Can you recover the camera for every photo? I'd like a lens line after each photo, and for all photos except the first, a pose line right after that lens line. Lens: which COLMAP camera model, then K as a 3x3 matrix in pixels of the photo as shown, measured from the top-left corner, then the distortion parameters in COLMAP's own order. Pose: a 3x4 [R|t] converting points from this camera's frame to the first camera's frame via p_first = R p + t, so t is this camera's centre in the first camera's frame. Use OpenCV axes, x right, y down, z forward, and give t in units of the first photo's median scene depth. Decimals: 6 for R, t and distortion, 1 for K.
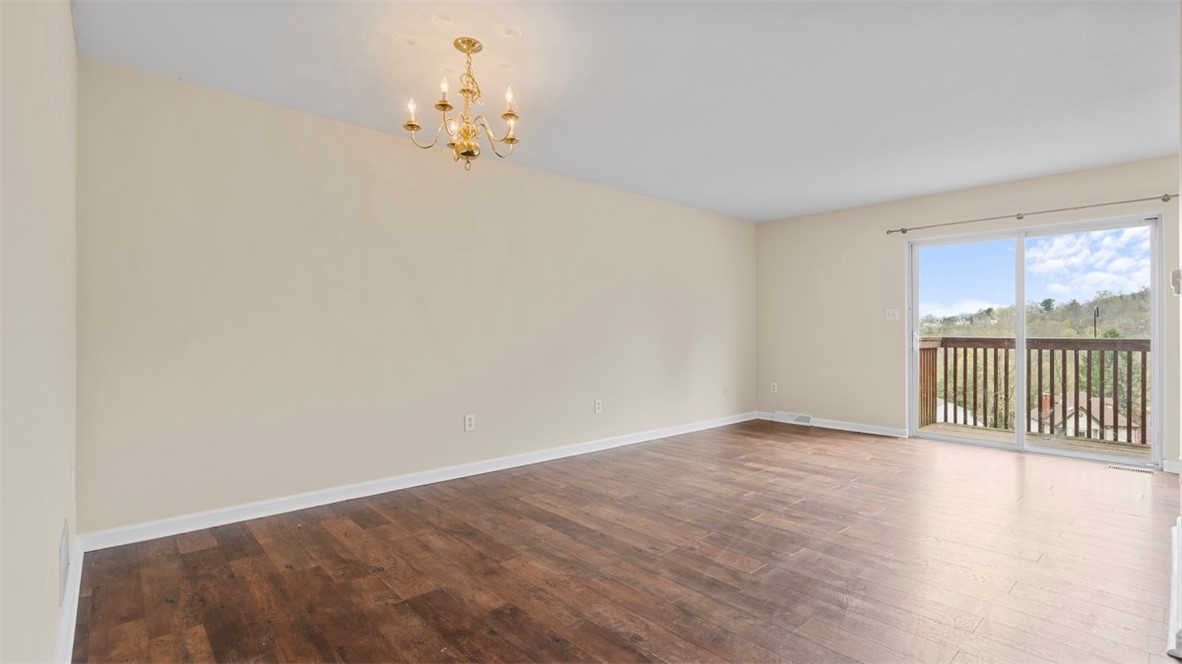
lens RADIAL K [[550.6, 0, 573.2], [0, 550.6, 330.3], [0, 0, 1]] dist [-0.001207, 0.000228]
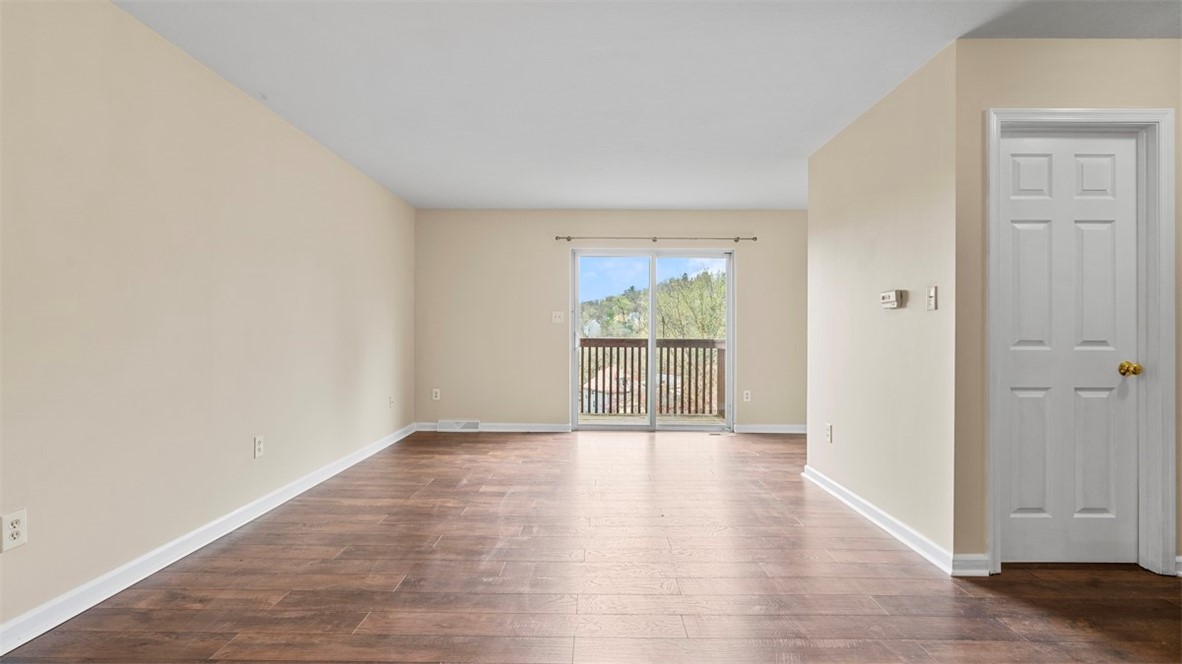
lens RADIAL K [[543.6, 0, 591.8], [0, 543.6, 326.7], [0, 0, 1]] dist [-0.000493, 0.000797]
pose [[0.656054, 0.012597, 0.754608, -0.186825], [-0.007414, 0.999920, -0.010247, 0.001414], [-0.754677, 0.001128, 0.656095, 0.299826]]
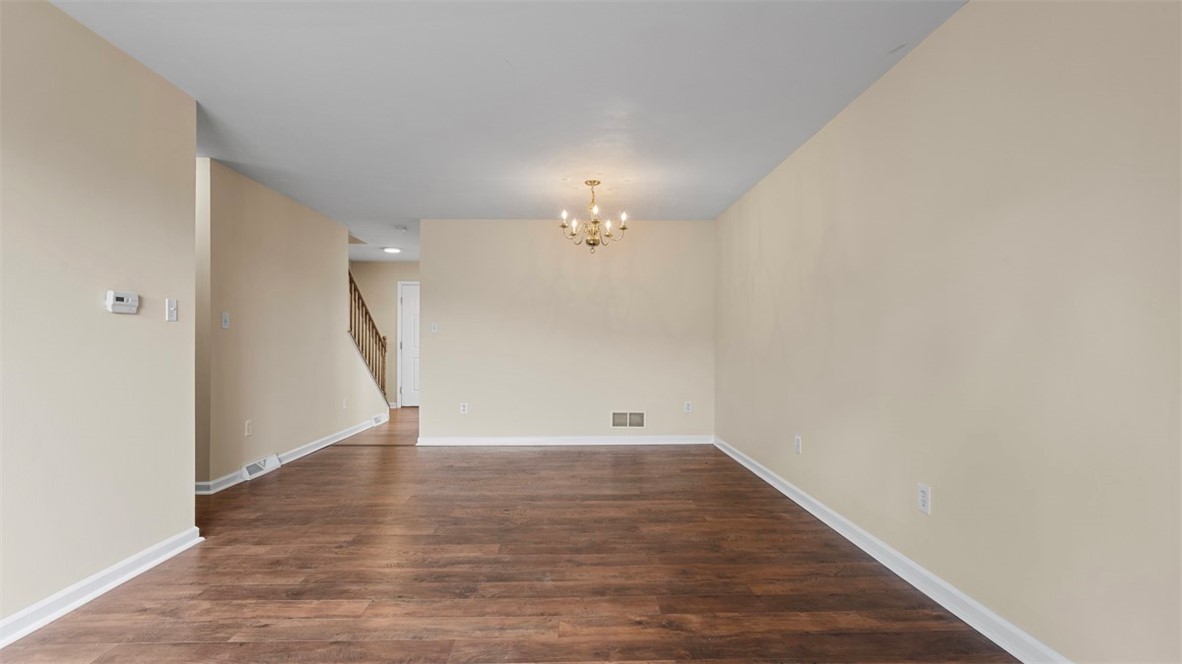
lens RADIAL K [[520.0, 0, 591.0], [0, 520.0, 332.0], [0, 0, 1]] dist [-0.000098, 0.000102]
pose [[-0.614308, -0.014850, -0.788927, 0.606809], [0.001543, 0.999798, -0.020020, -0.000152], [0.789065, -0.013516, -0.614161, 1.088479]]
